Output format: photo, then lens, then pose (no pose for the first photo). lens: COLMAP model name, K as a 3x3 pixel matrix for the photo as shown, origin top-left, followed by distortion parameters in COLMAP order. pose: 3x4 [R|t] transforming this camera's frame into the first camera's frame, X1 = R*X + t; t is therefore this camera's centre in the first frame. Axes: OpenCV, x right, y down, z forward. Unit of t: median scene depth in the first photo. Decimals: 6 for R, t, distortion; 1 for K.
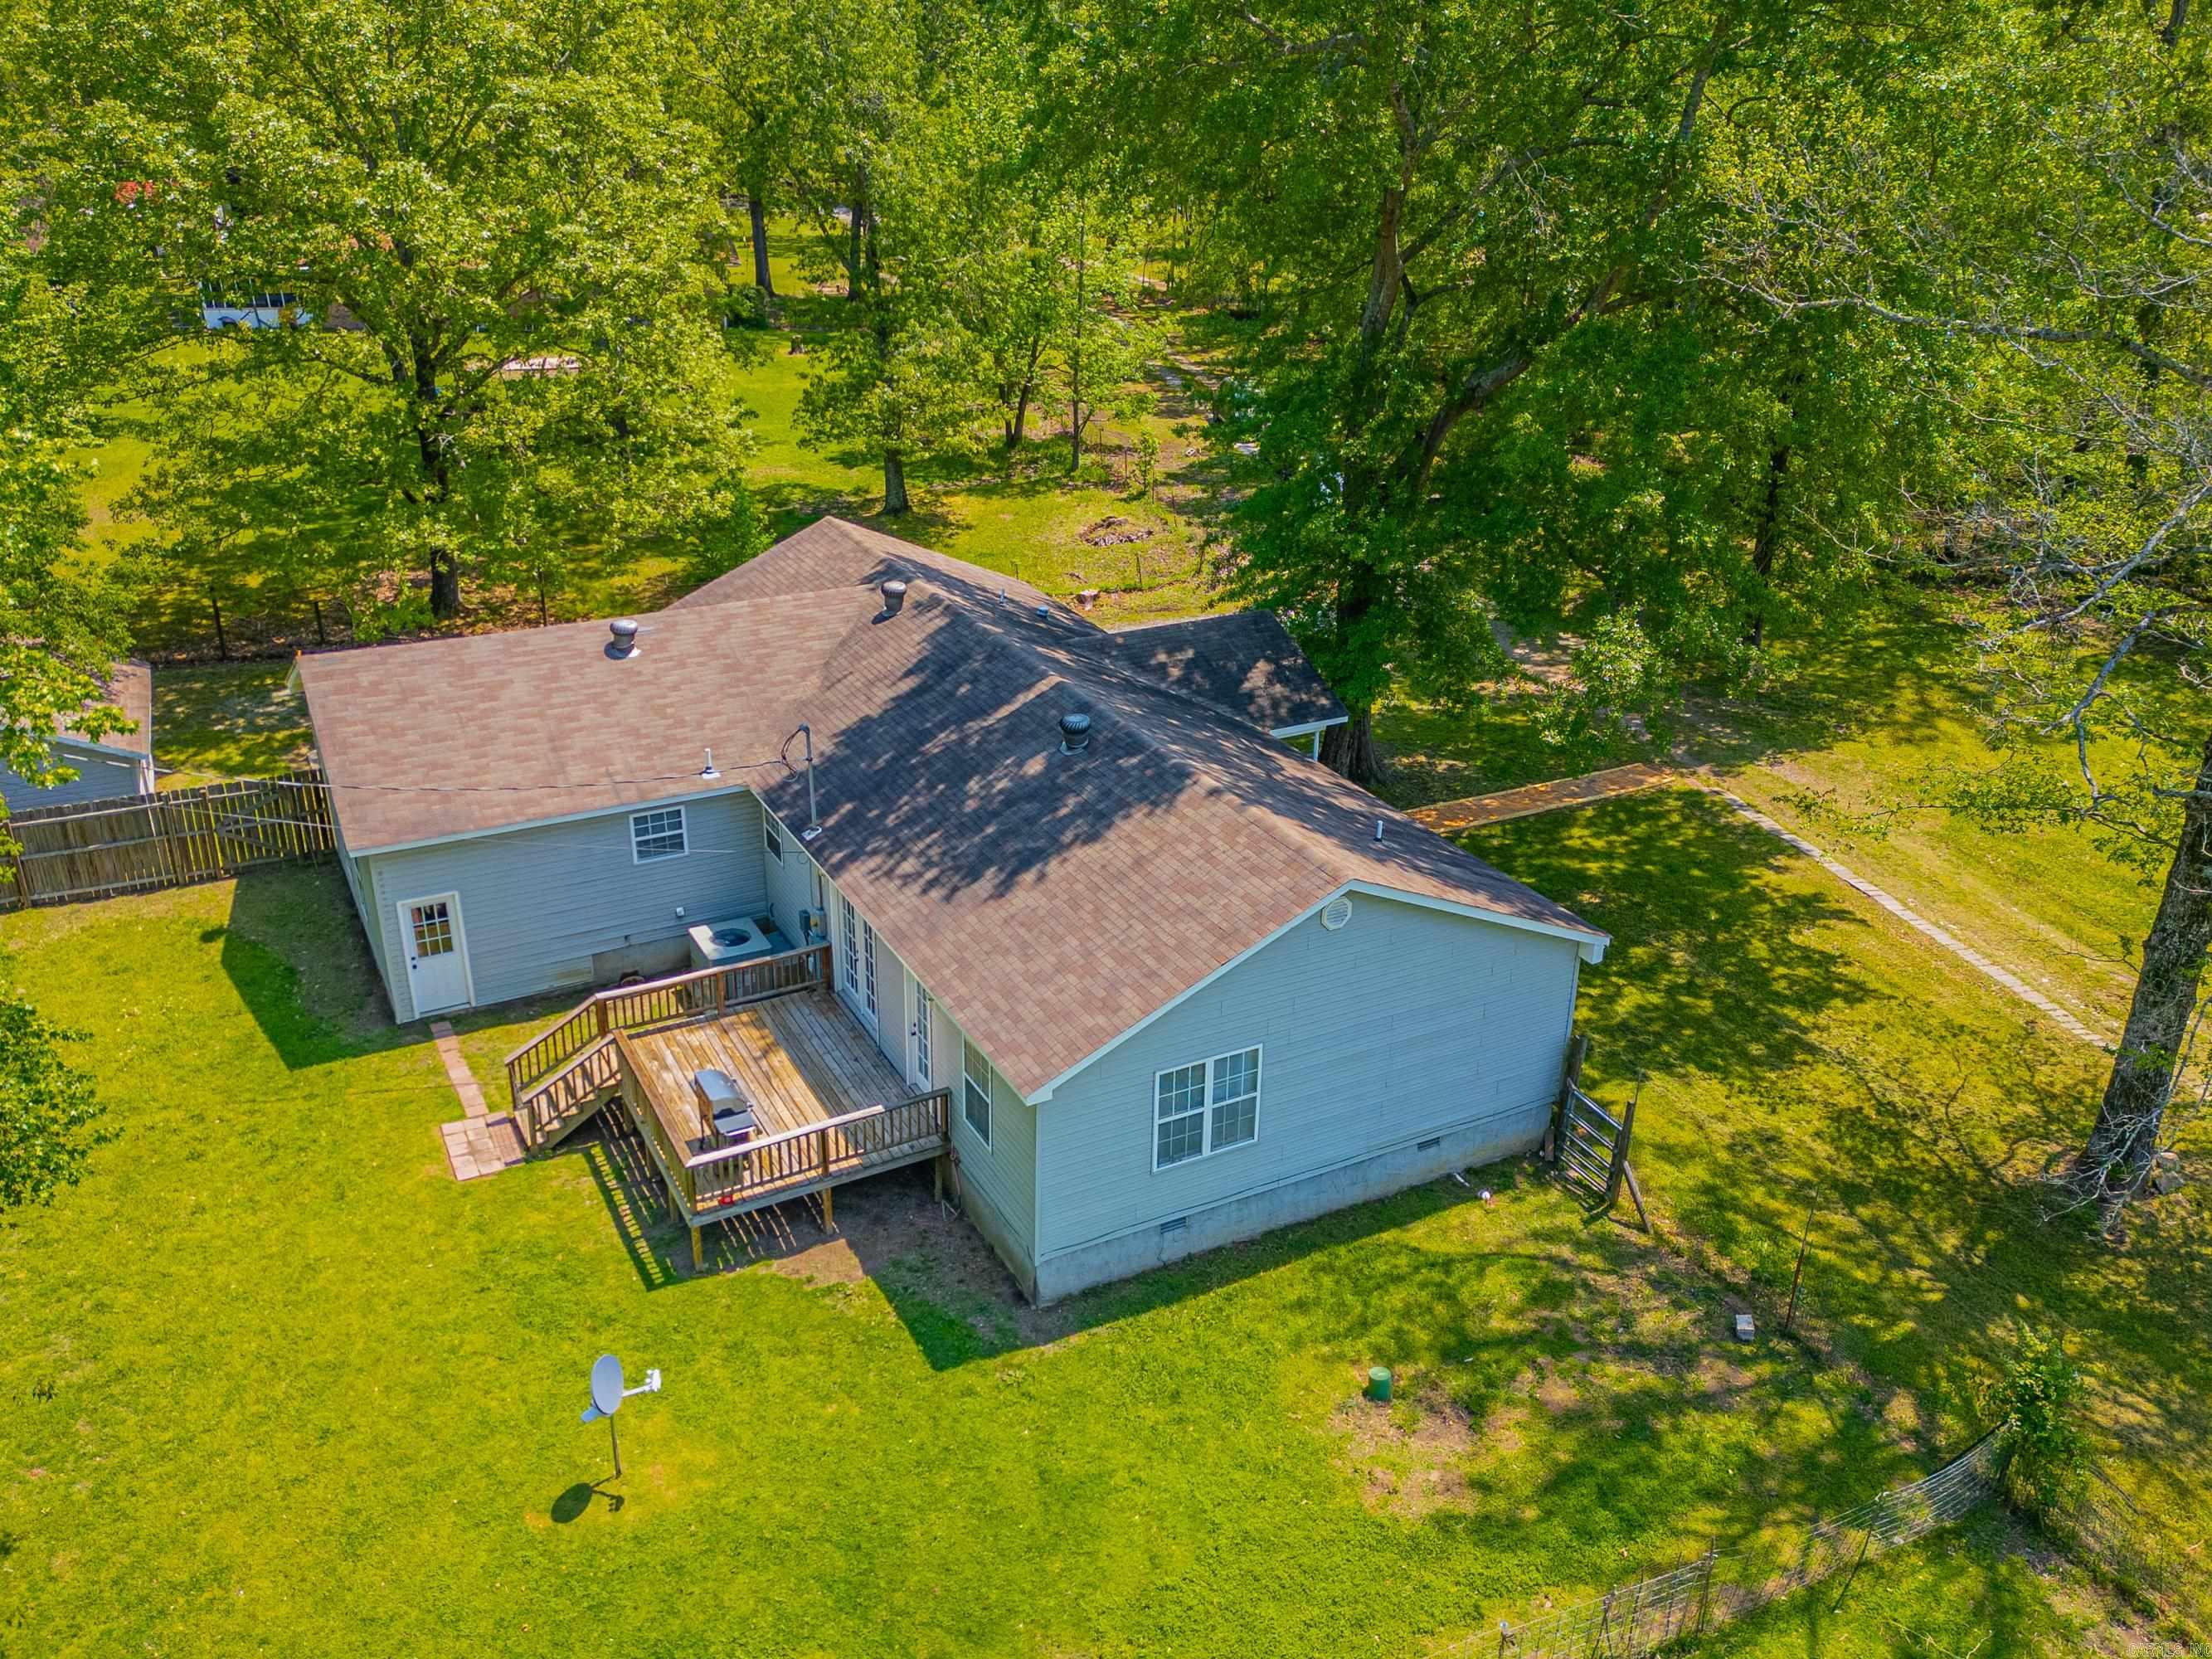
lens RADIAL K [[1826.3, 0, 1106.0], [0, 1826.3, 829.5], [0, 0, 1]] dist [0.058399, -0.052054]
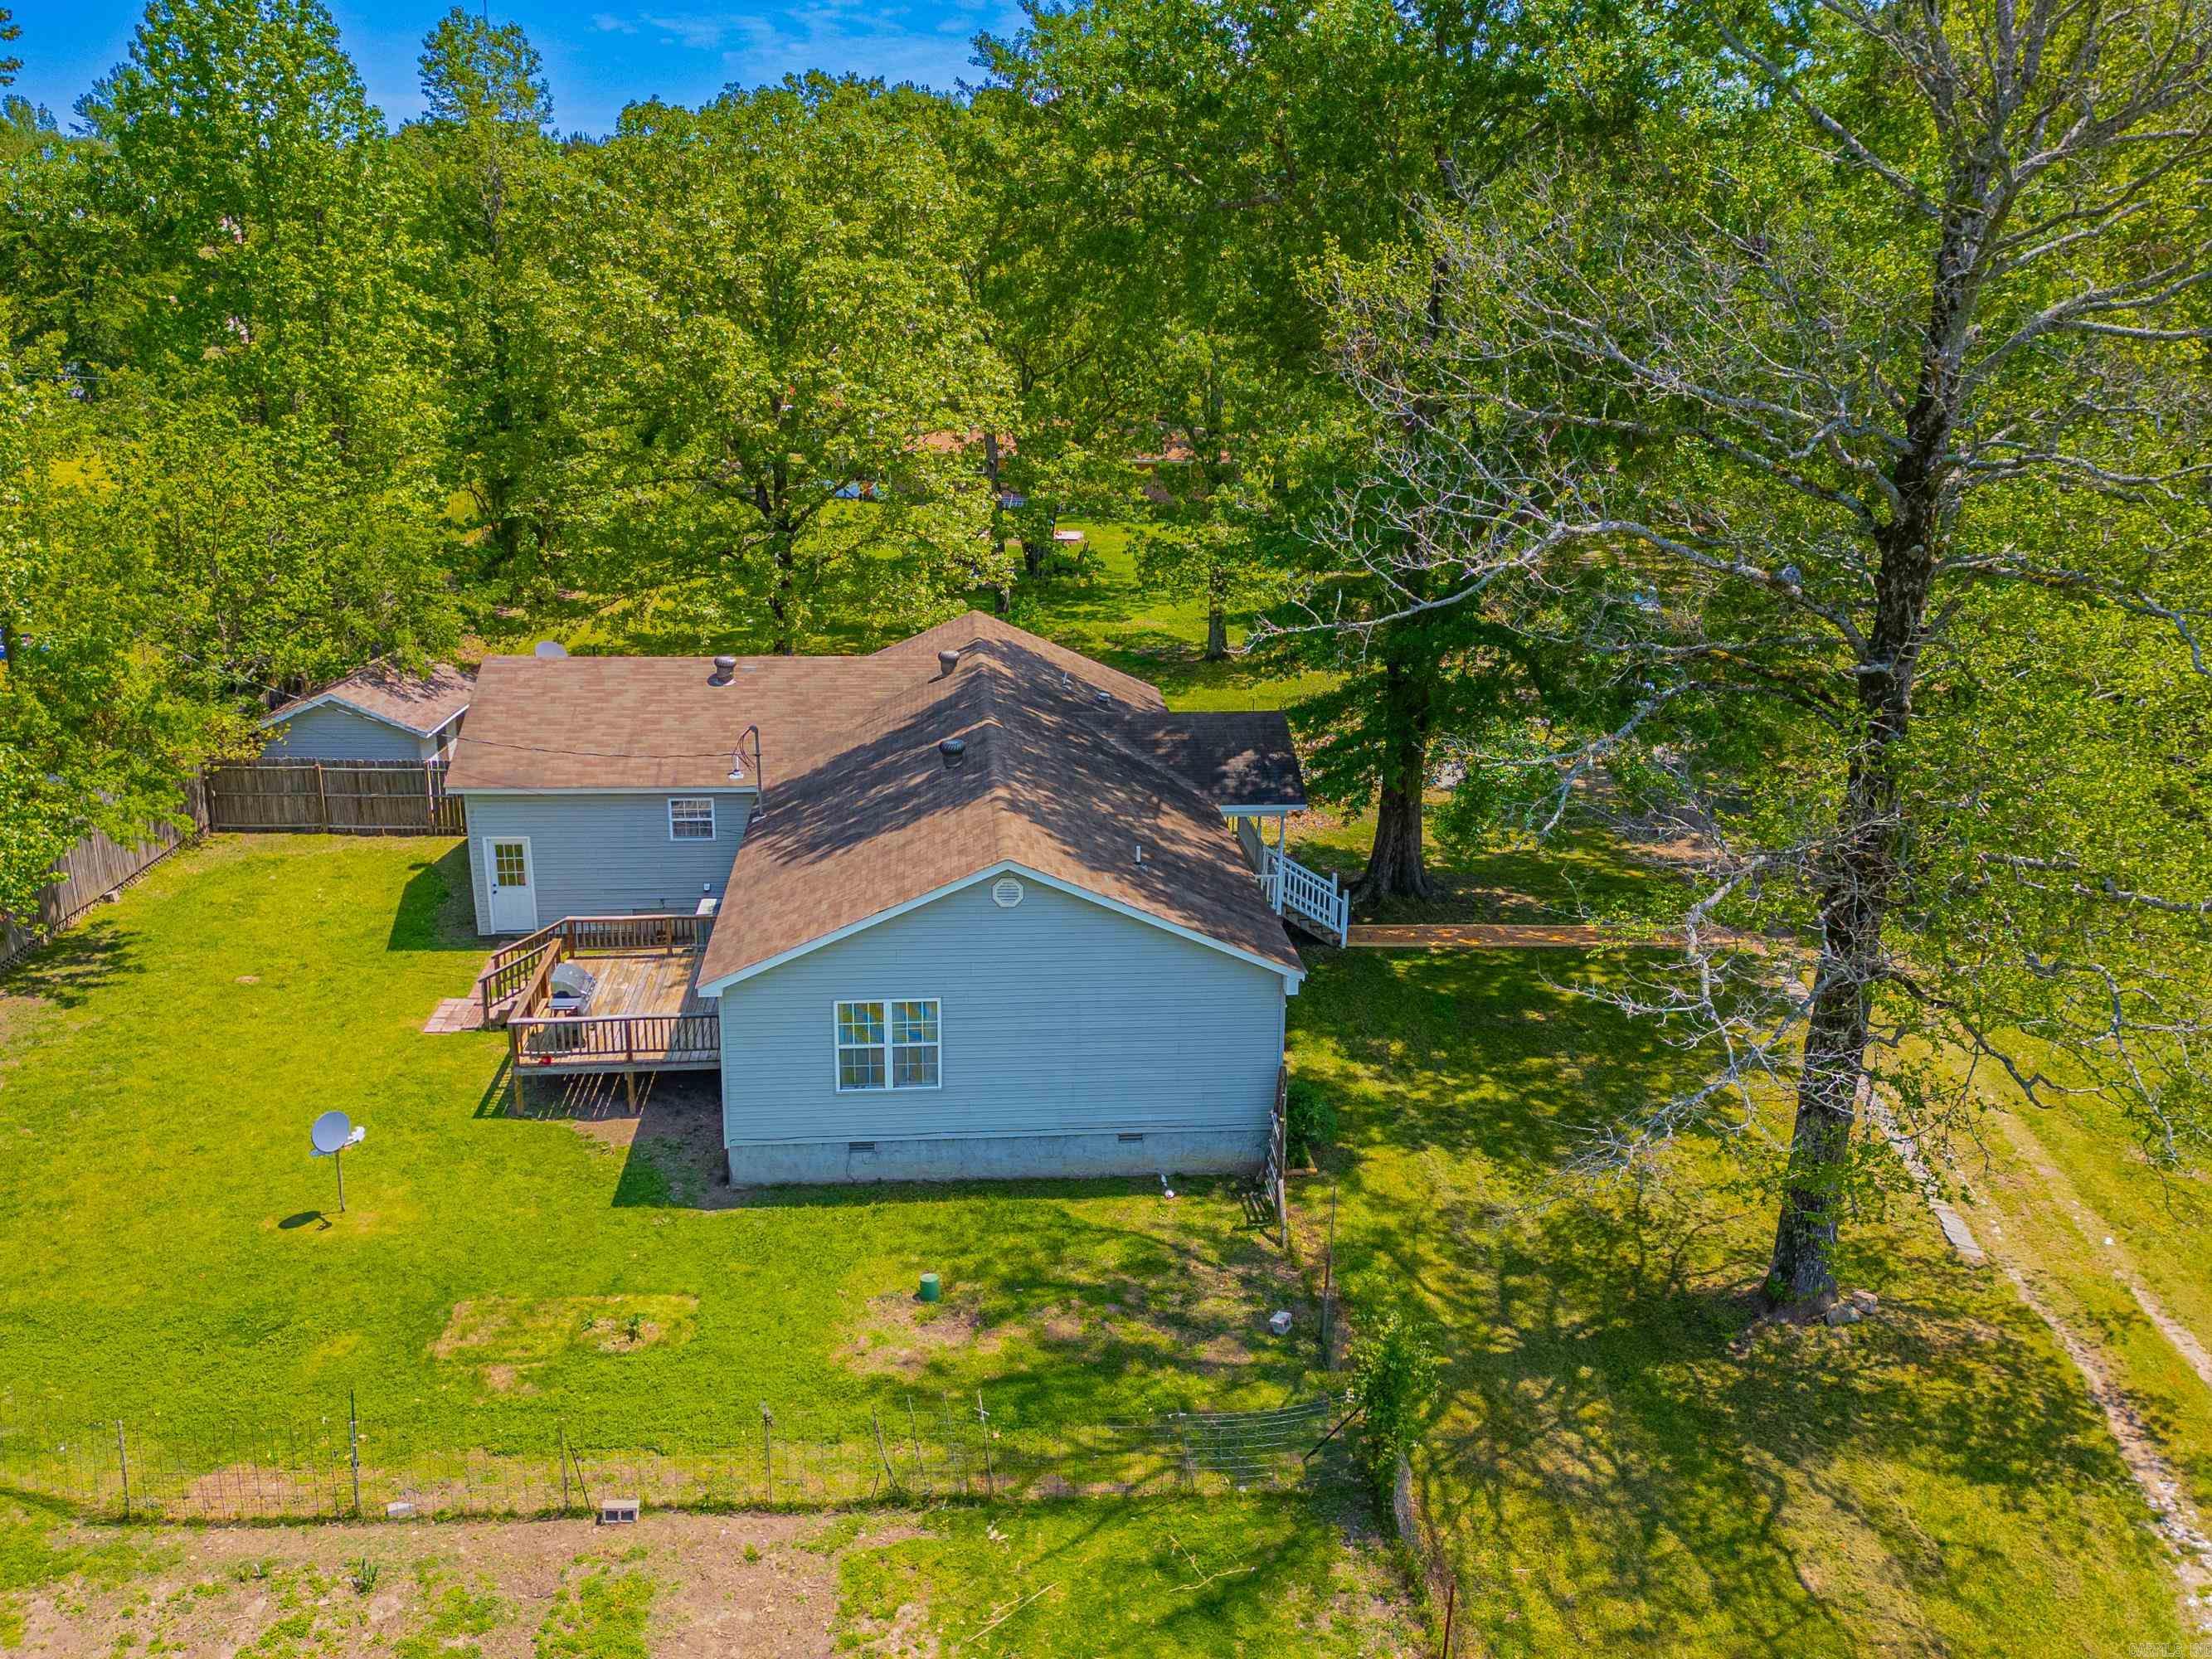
lens RADIAL K [[1826.3, 0, 1106.0], [0, 1826.3, 829.5], [0, 0, 1]] dist [0.058399, -0.052054]
pose [[0.923907, 0.116358, -0.364496, 0.542133], [-0.161371, 0.982265, -0.095467, 0.096165], [0.346923, 0.147022, 0.926298, -0.052008]]
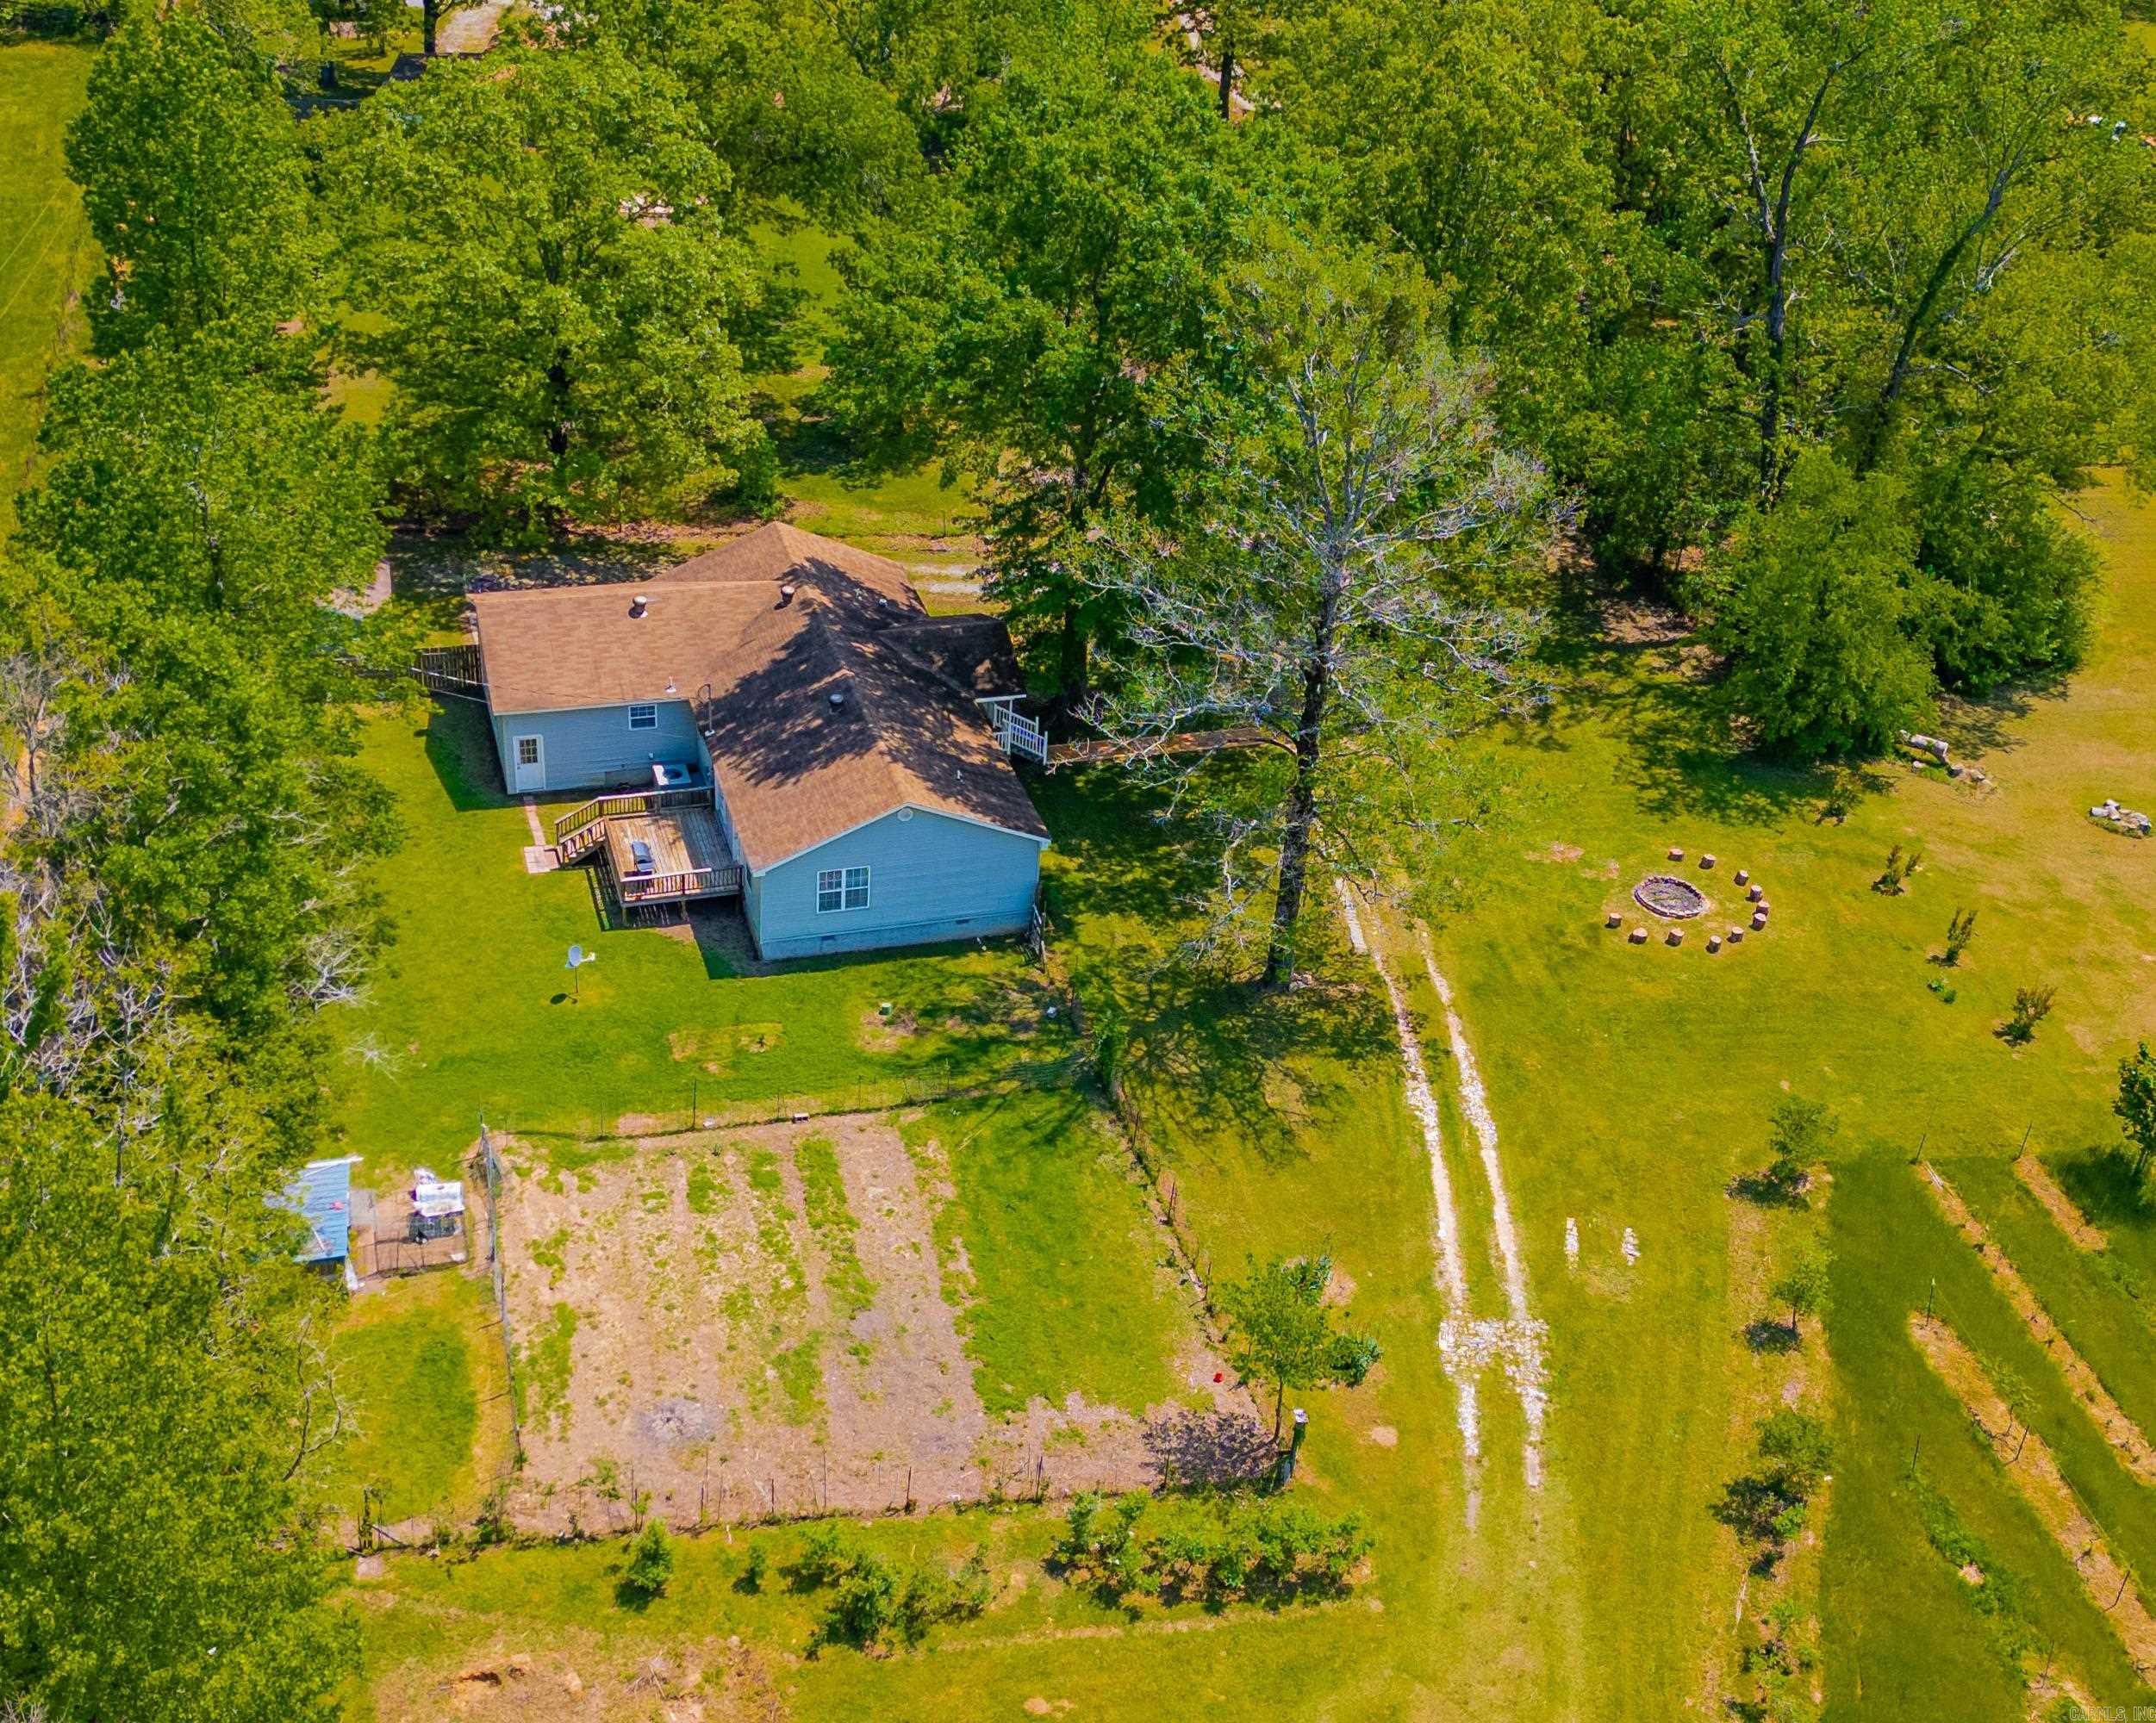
lens RADIAL K [[2505.0, 0, 1078.0], [0, 2505.0, 861.5], [0, 0, 1]] dist [0.120247, -0.358618]
pose [[0.981400, 0.143627, -0.127379, 0.674554], [-0.124953, 0.981636, 0.144143, -0.339783], [0.145743, -0.125546, 0.981324, -1.859022]]
